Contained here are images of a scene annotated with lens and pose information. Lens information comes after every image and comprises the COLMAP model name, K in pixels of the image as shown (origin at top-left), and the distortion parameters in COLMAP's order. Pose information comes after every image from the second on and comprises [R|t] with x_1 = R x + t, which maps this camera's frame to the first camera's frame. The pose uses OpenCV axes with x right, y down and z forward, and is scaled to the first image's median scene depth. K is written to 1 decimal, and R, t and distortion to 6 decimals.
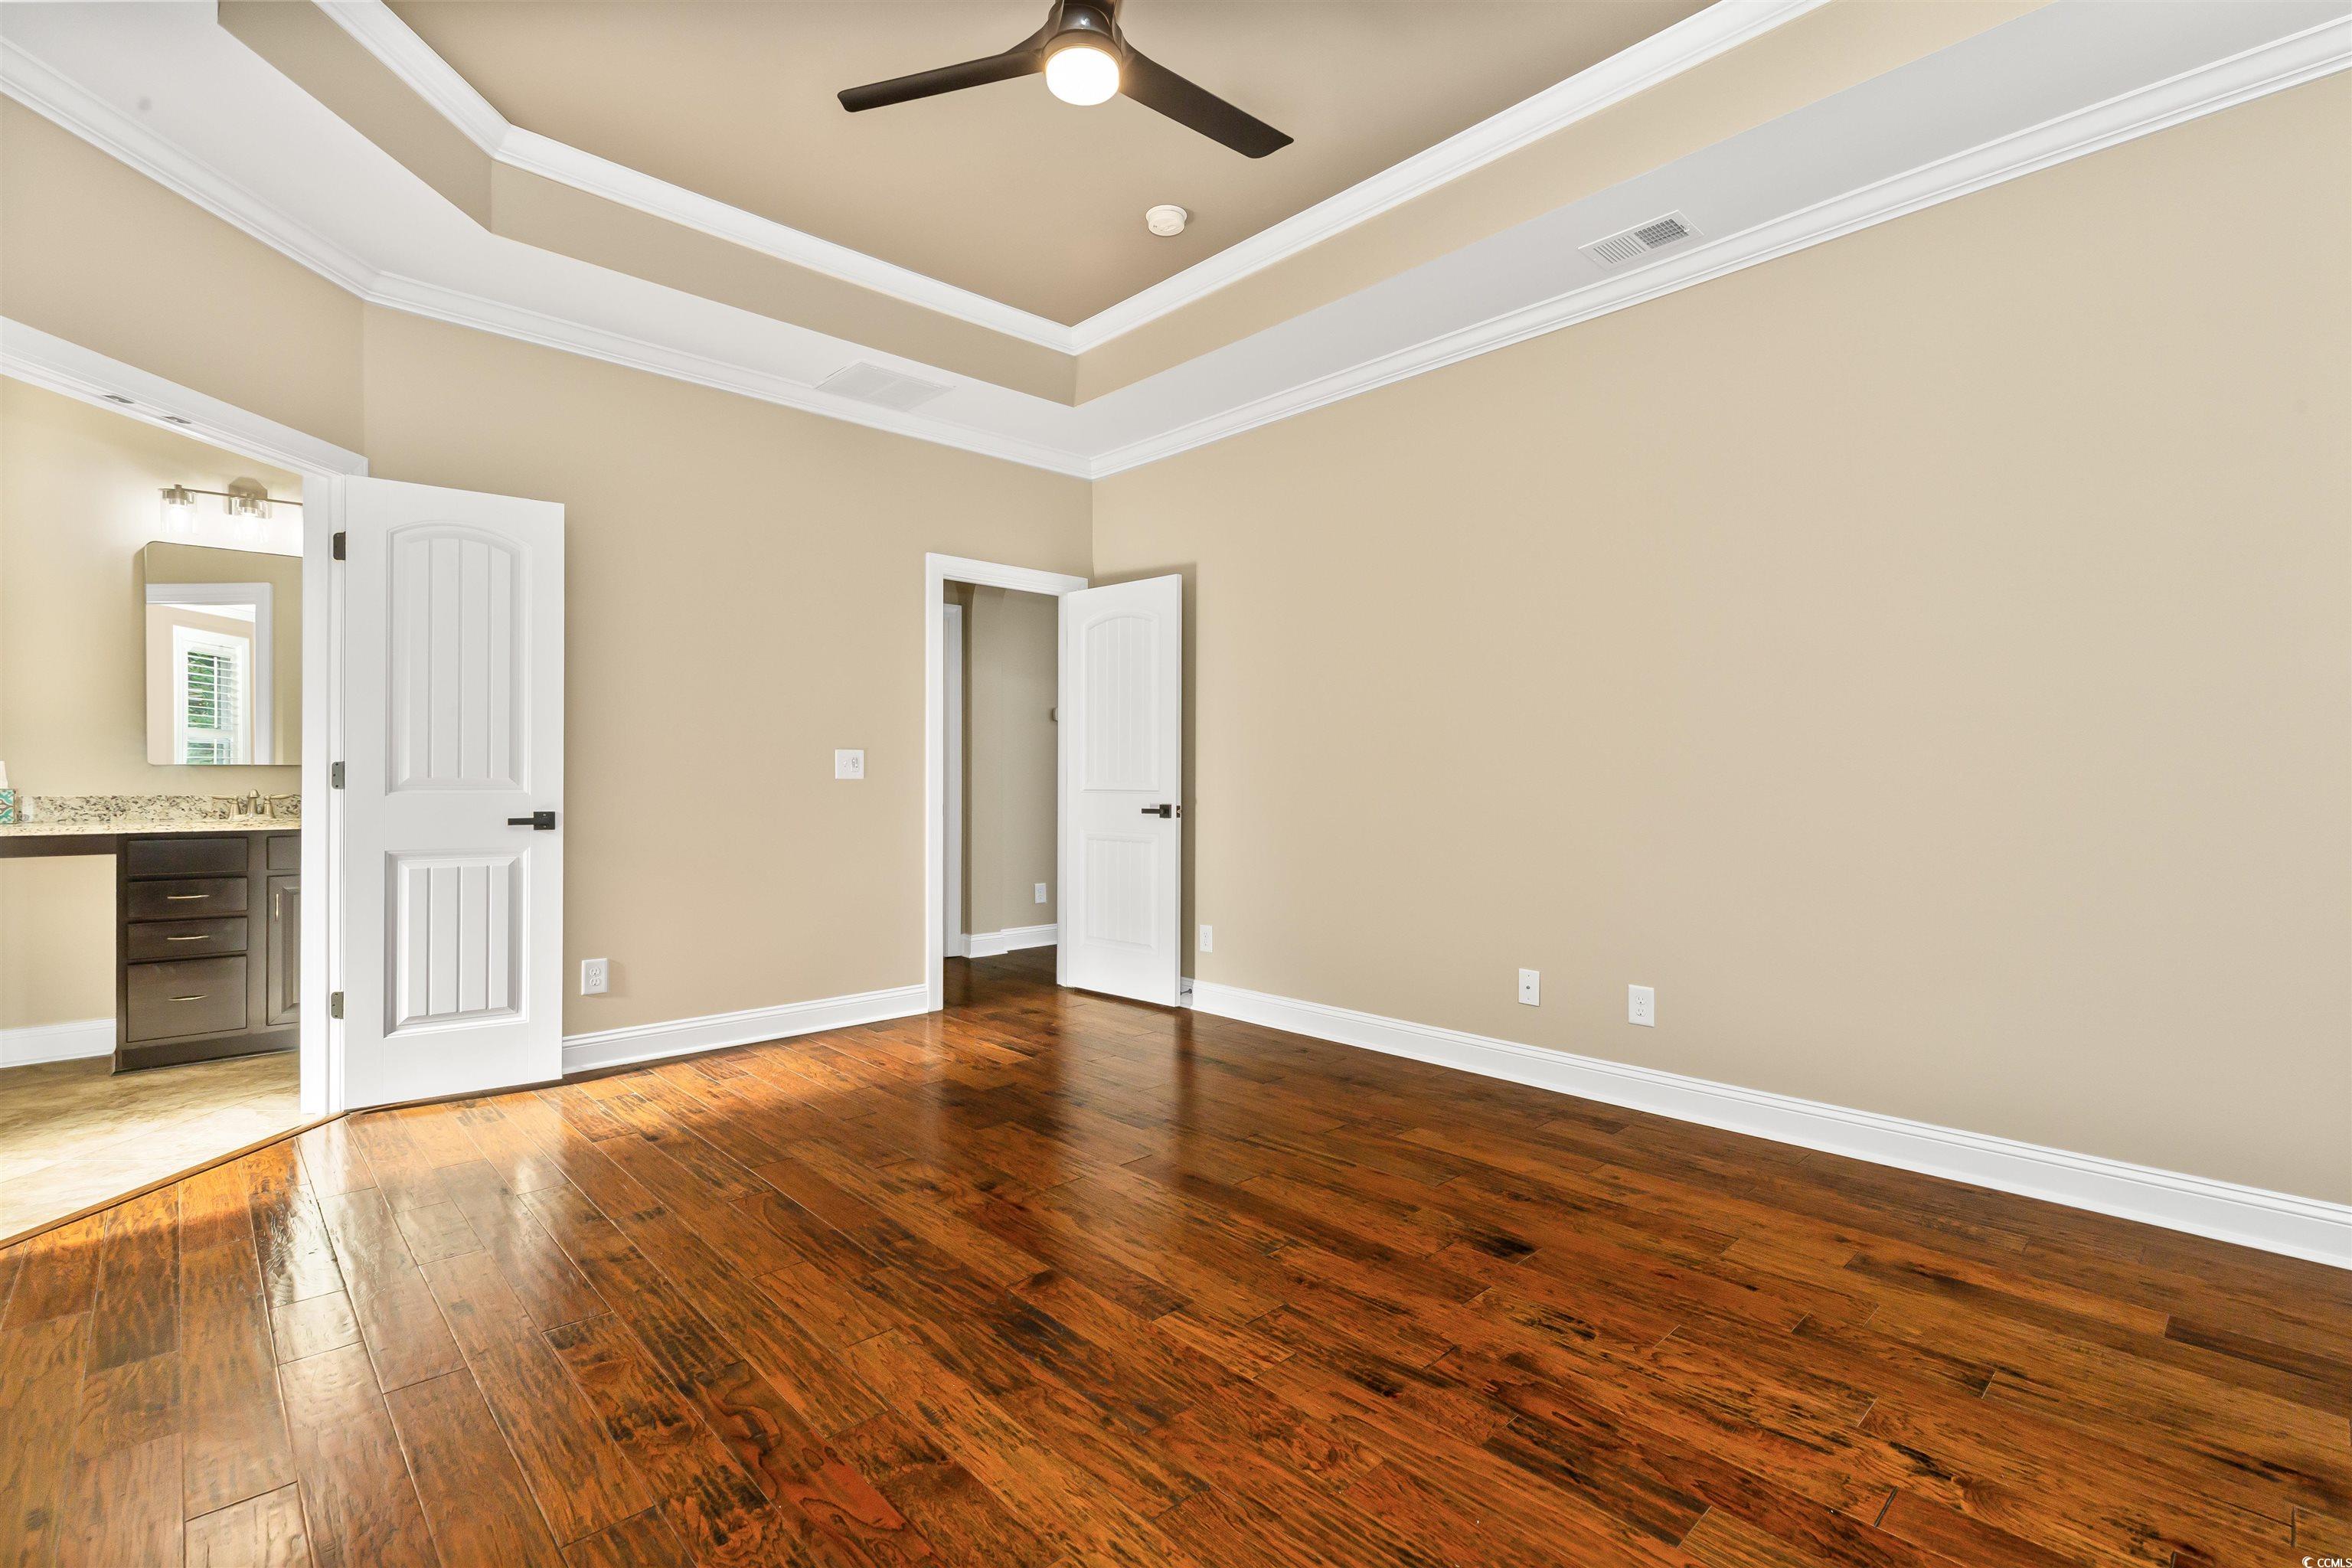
lens RADIAL K [[1056.4, 0, 1179.6], [0, 1056.4, 774.9], [0, 0, 1]] dist [0.000817, -0.000116]
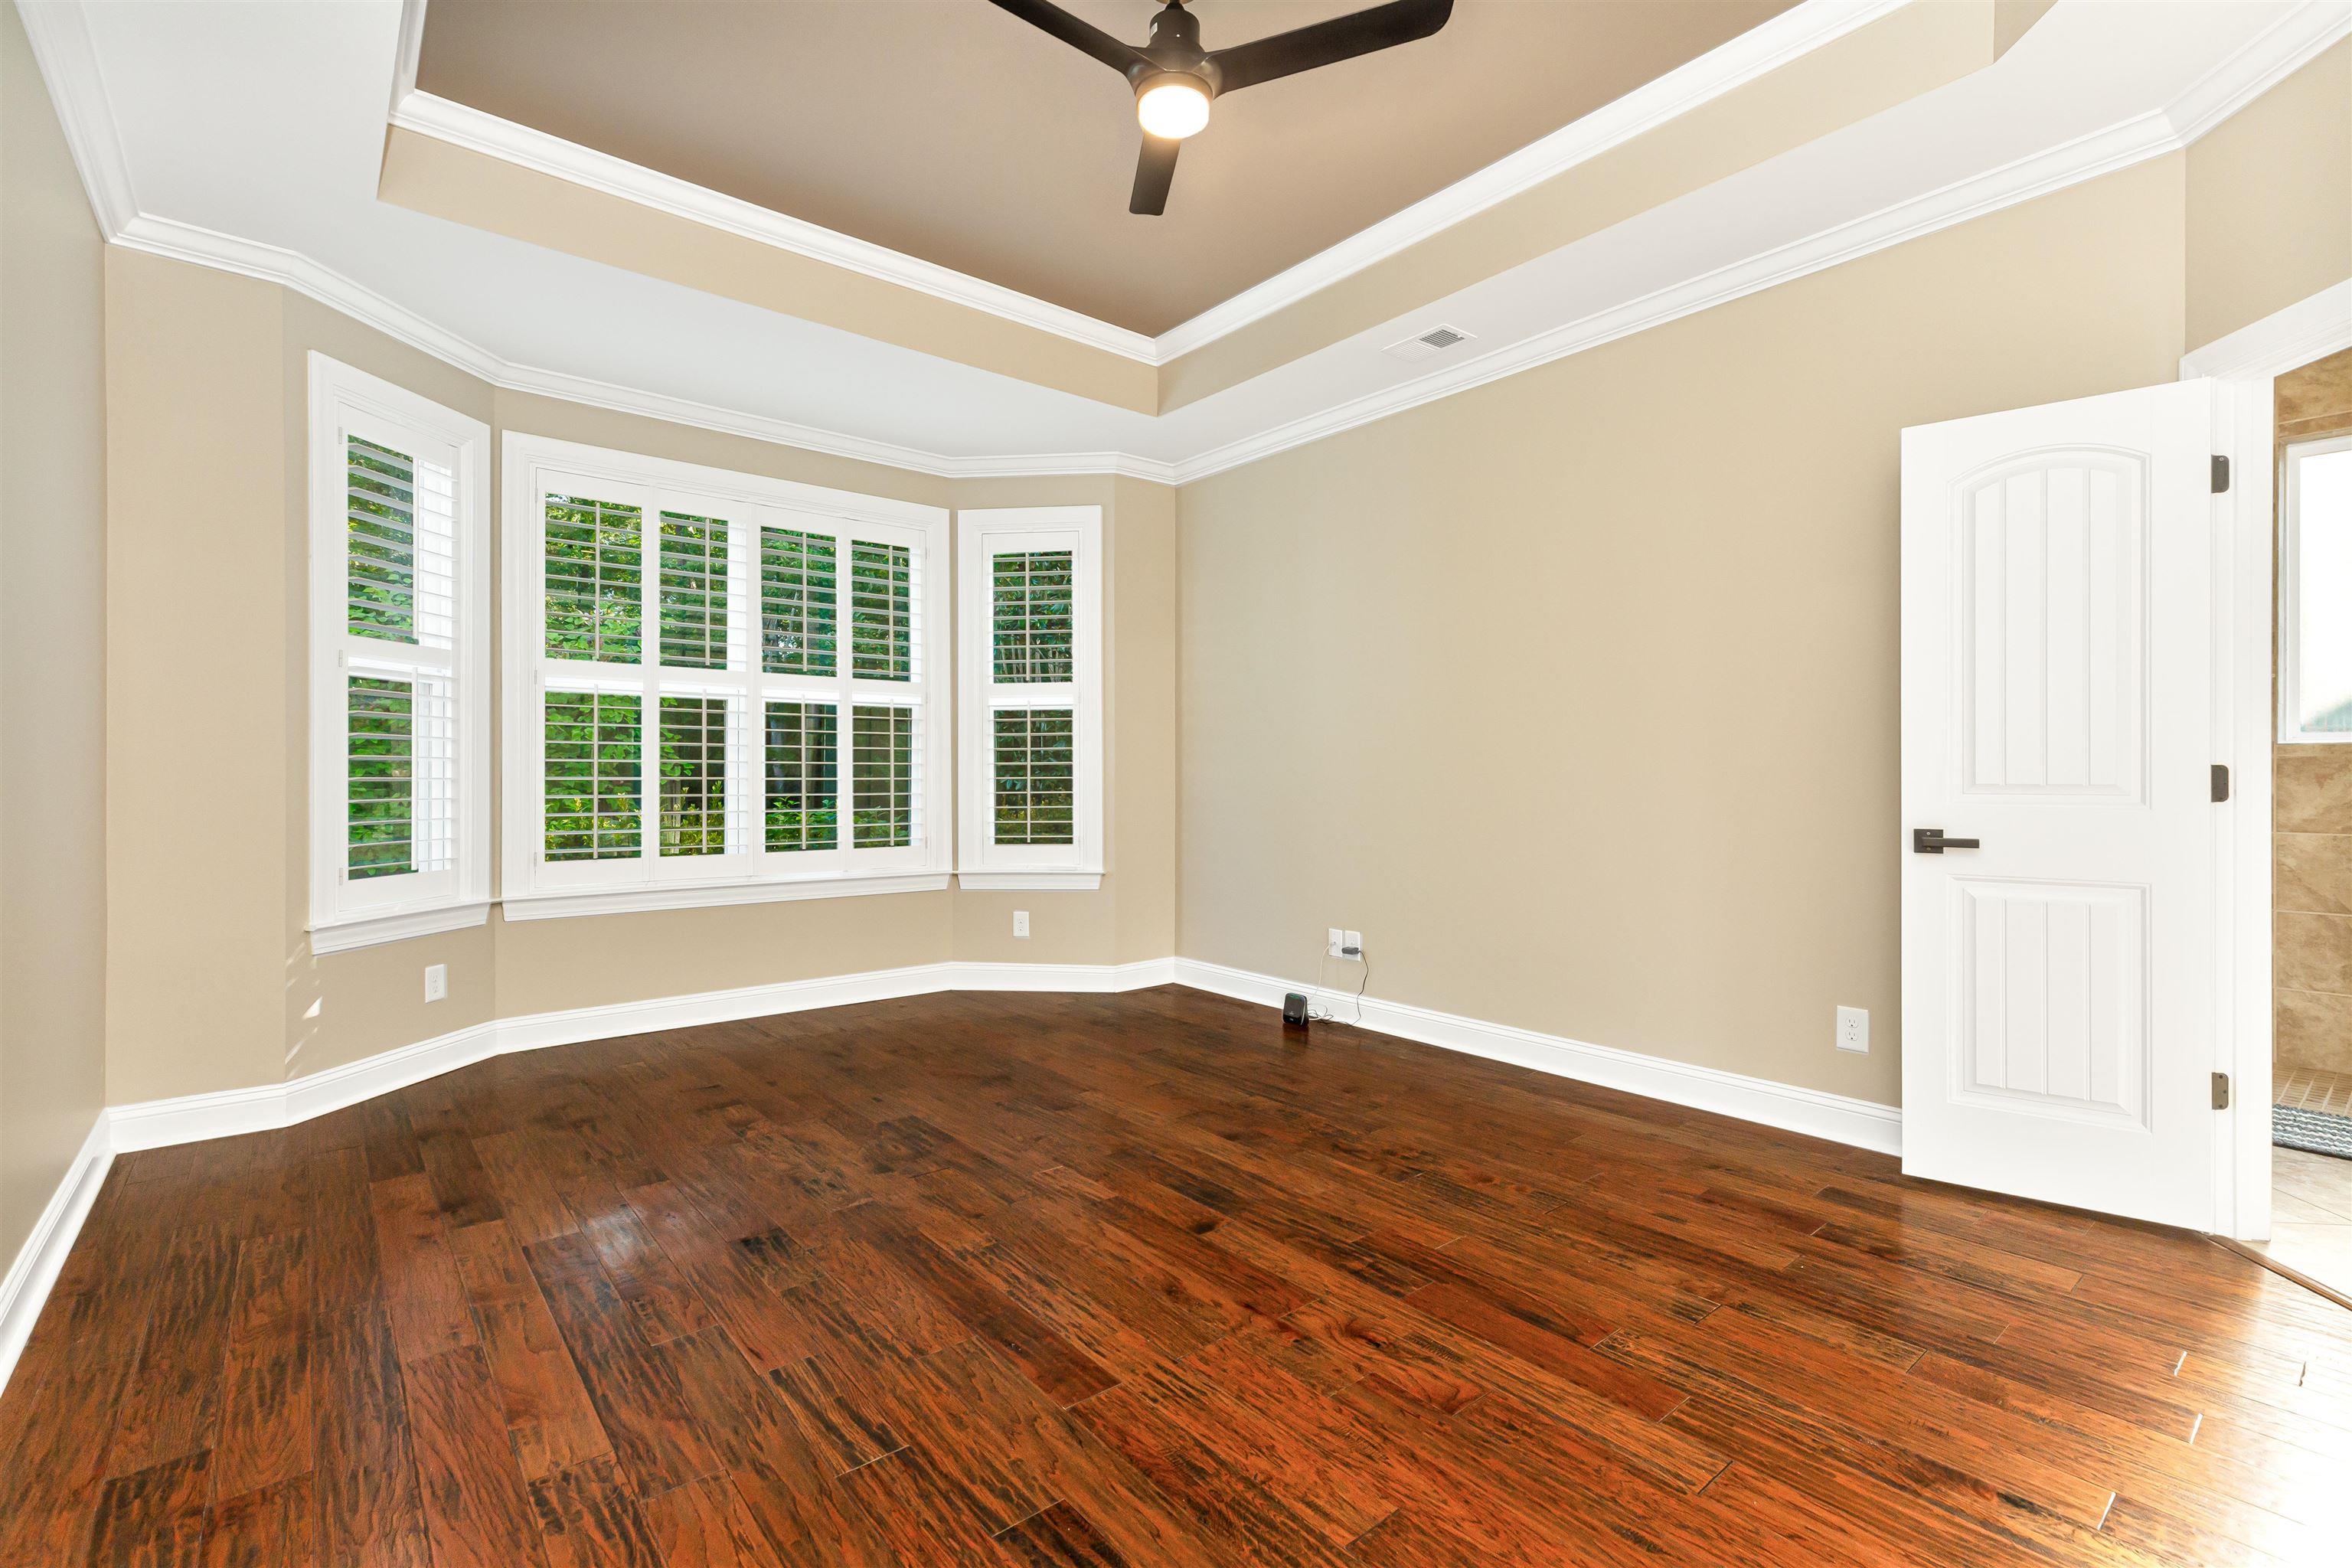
lens RADIAL K [[1056.4, 0, 1179.6], [0, 1056.4, 774.9], [0, 0, 1]] dist [0.000817, -0.000116]
pose [[-0.997835, -0.001655, 0.065744, -0.170076], [-0.001802, 0.999996, -0.002167, -0.009293], [-0.065740, -0.002280, -0.997834, 2.081097]]
